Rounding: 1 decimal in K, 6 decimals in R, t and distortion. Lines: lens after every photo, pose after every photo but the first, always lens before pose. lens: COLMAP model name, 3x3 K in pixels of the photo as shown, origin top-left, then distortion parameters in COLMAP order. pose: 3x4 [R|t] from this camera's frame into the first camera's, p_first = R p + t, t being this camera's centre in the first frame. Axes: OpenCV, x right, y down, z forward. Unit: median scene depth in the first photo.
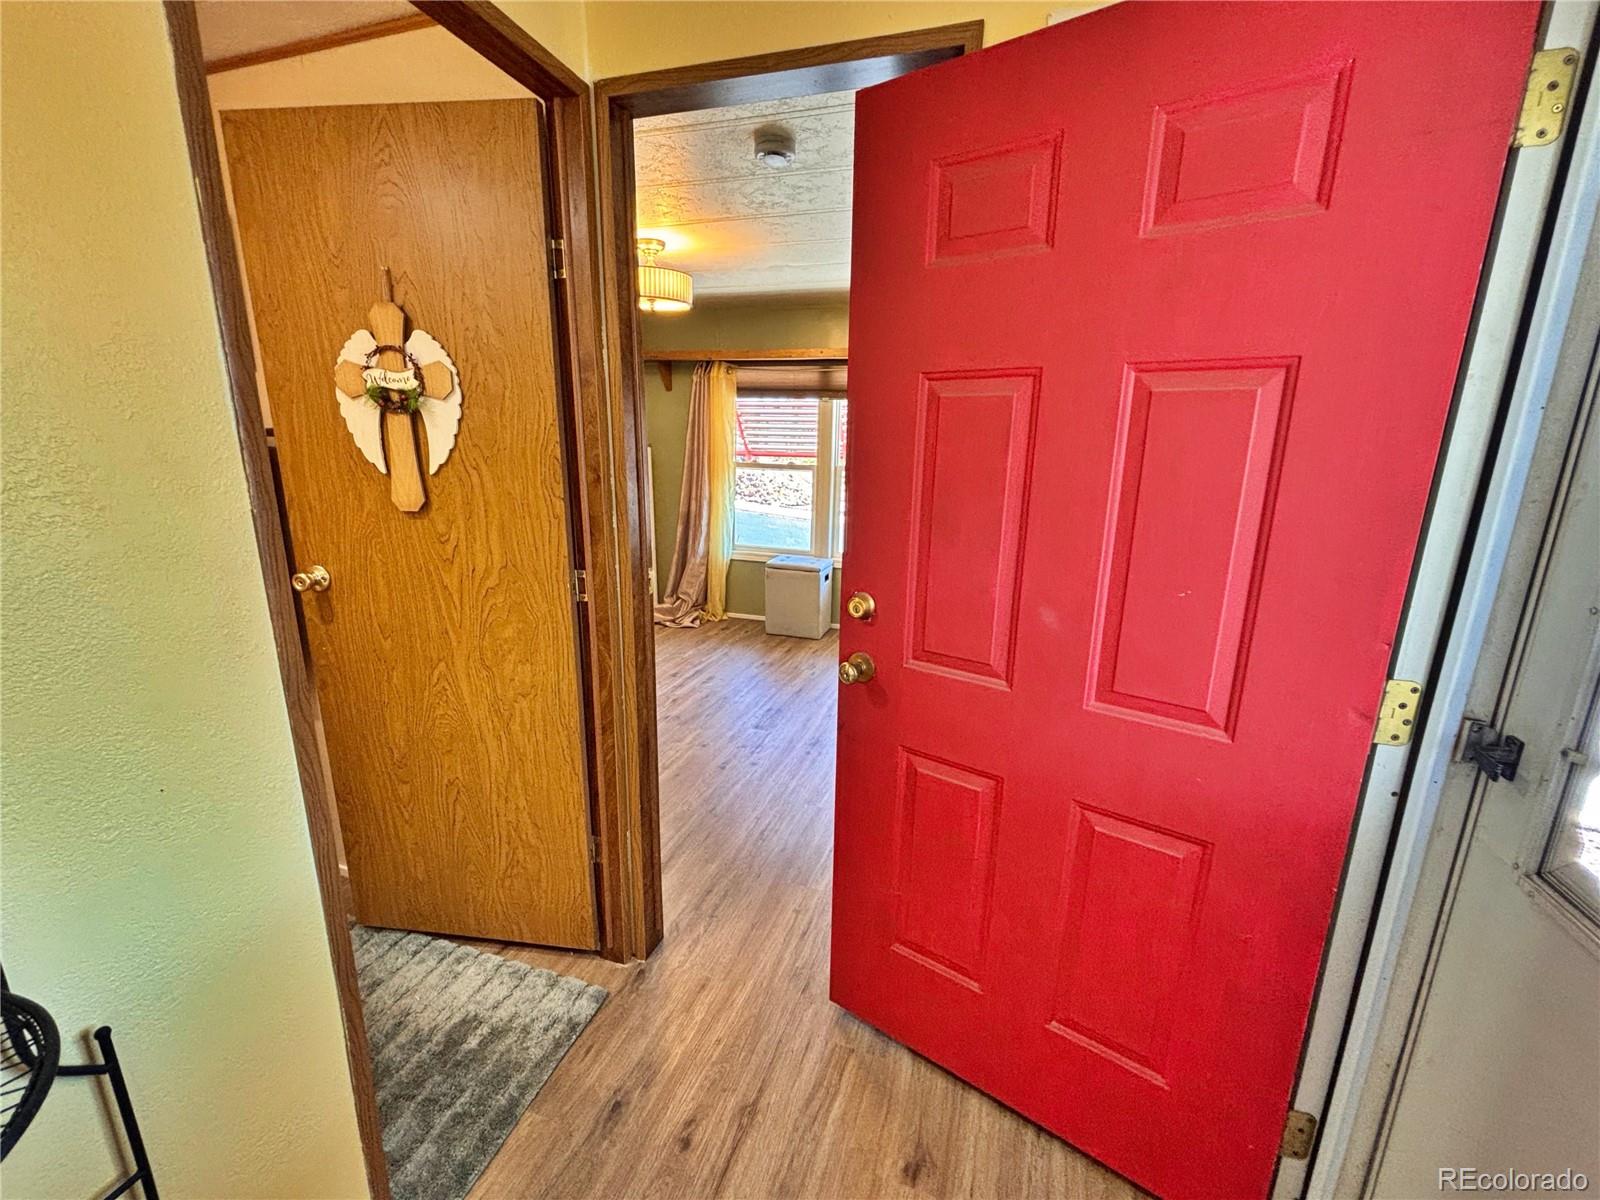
lens RADIAL K [[674.2, 0, 816.4], [0, 674.2, 599.1], [0, 0, 1]] dist [0.017398, -0.000145]
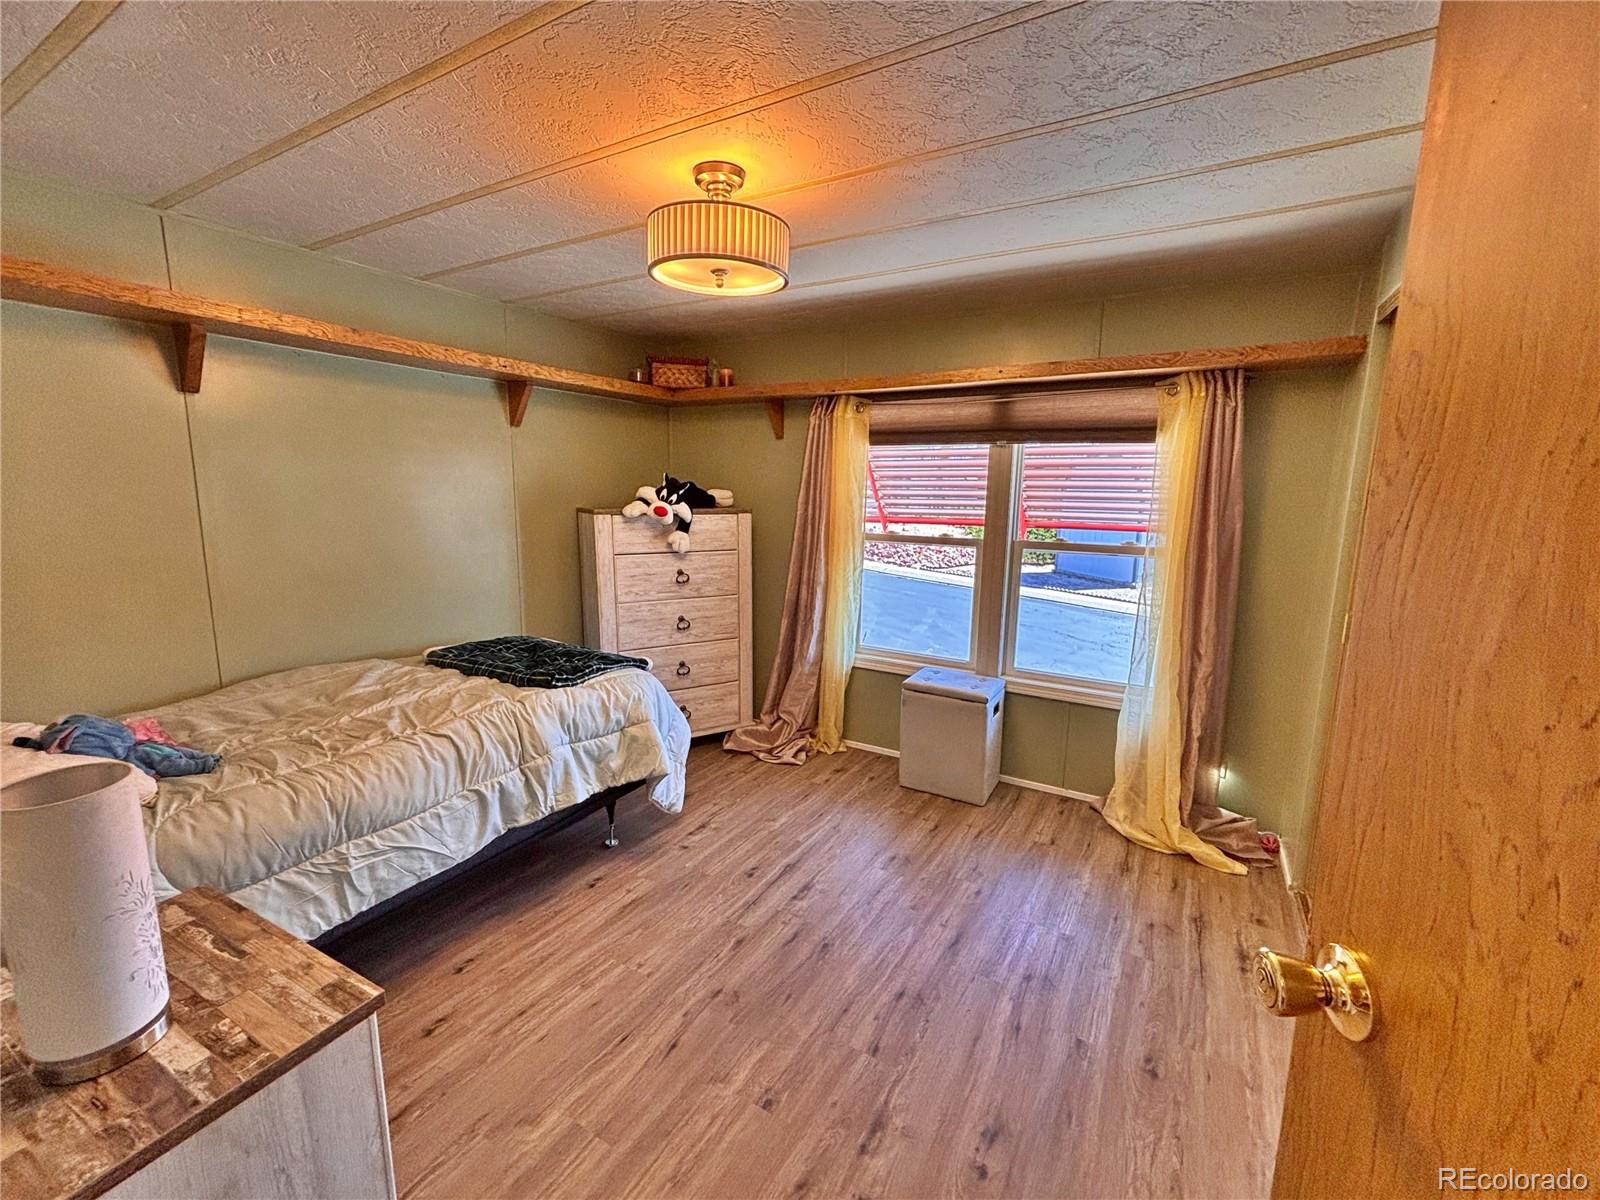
lens RADIAL K [[680.9, 0, 789.7], [0, 680.9, 595.4], [0, 0, 1]] dist [-0.001140, 0.003434]
pose [[0.970946, 0.023204, -0.238172, -0.092581], [-0.043832, 0.995694, -0.081683, -0.296953], [0.235251, 0.089749, 0.967782, 1.158601]]
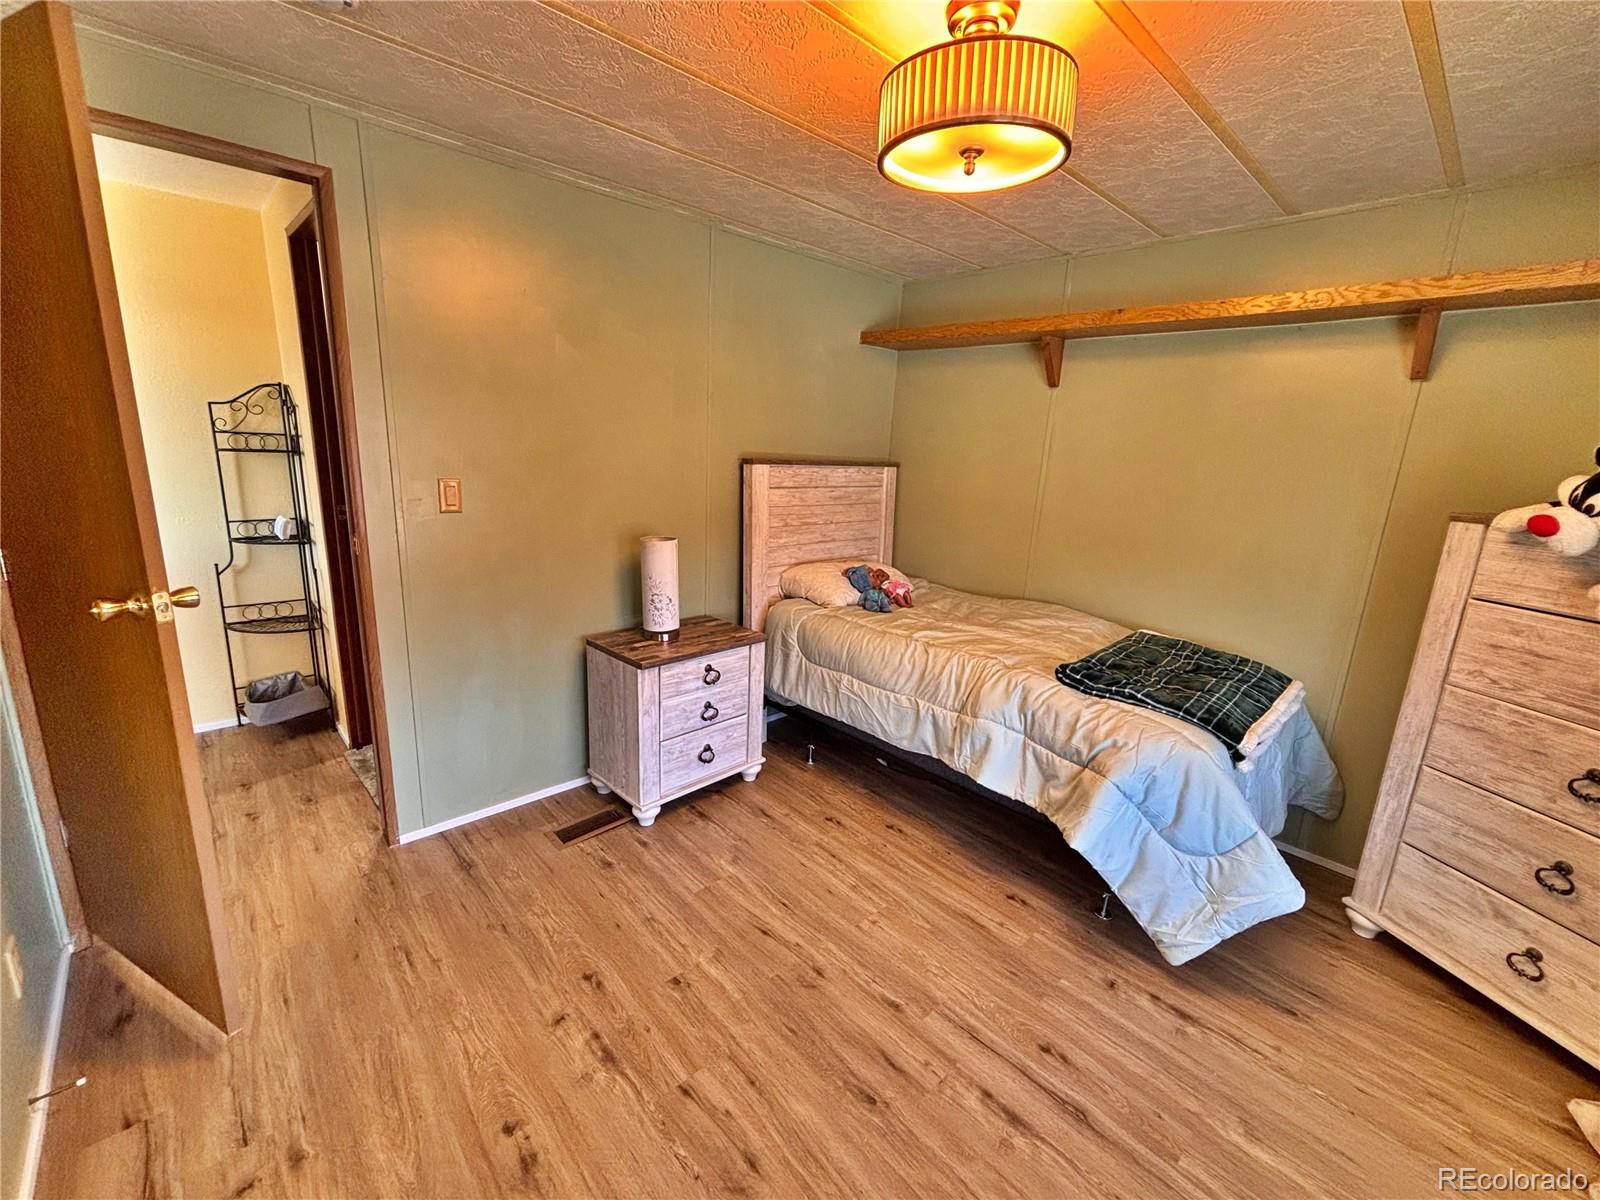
lens RADIAL K [[656.5, 0, 793.5], [0, 656.5, 591.5], [0, 0, 1]] dist [-0.009488, 0.009231]
pose [[-0.497671, 0.142515, -0.855577, 0.525113], [-0.267065, 0.913309, 0.307478, -0.695001], [0.825227, 0.381518, -0.416467, 2.909159]]
